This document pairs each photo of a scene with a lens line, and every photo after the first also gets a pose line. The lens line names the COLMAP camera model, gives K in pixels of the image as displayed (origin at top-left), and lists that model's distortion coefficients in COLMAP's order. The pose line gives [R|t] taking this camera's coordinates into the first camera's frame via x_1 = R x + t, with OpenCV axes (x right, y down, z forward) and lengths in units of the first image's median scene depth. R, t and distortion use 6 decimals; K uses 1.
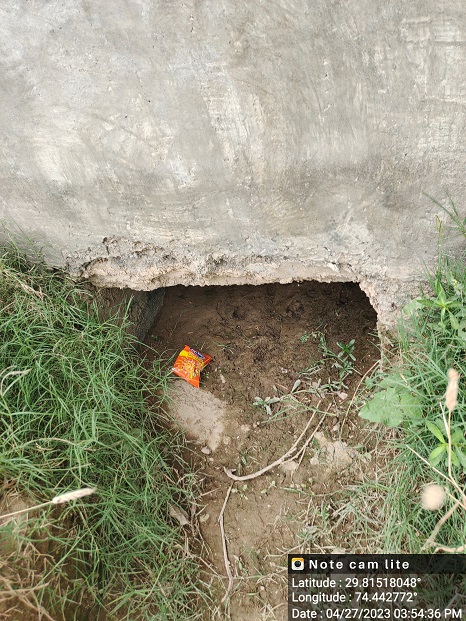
lens RADIAL K [[453.4, 0, 233.9], [0, 453.4, 309.6], [0, 0, 1]] dist [0.007934, -0.015894]
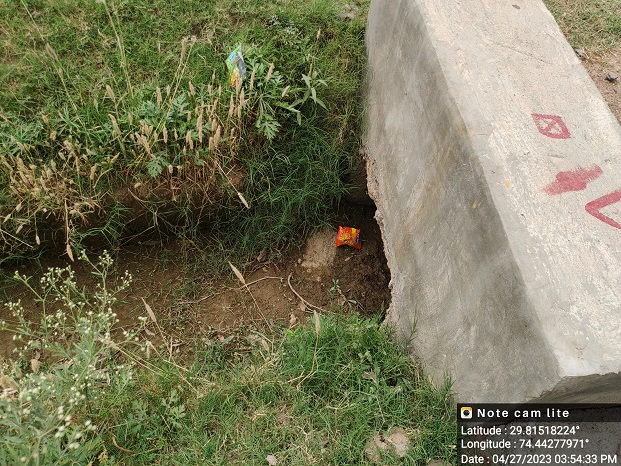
lens RADIAL K [[453.4, 0, 309.9], [0, 453.4, 232.8], [0, 0, 1]] dist [0.007934, -0.015894]
pose [[0.284400, 0.924141, -0.255107, 0.277262], [-0.860577, 0.363360, 0.356899, -0.358473], [0.422521, 0.118037, 0.898634, -0.520804]]
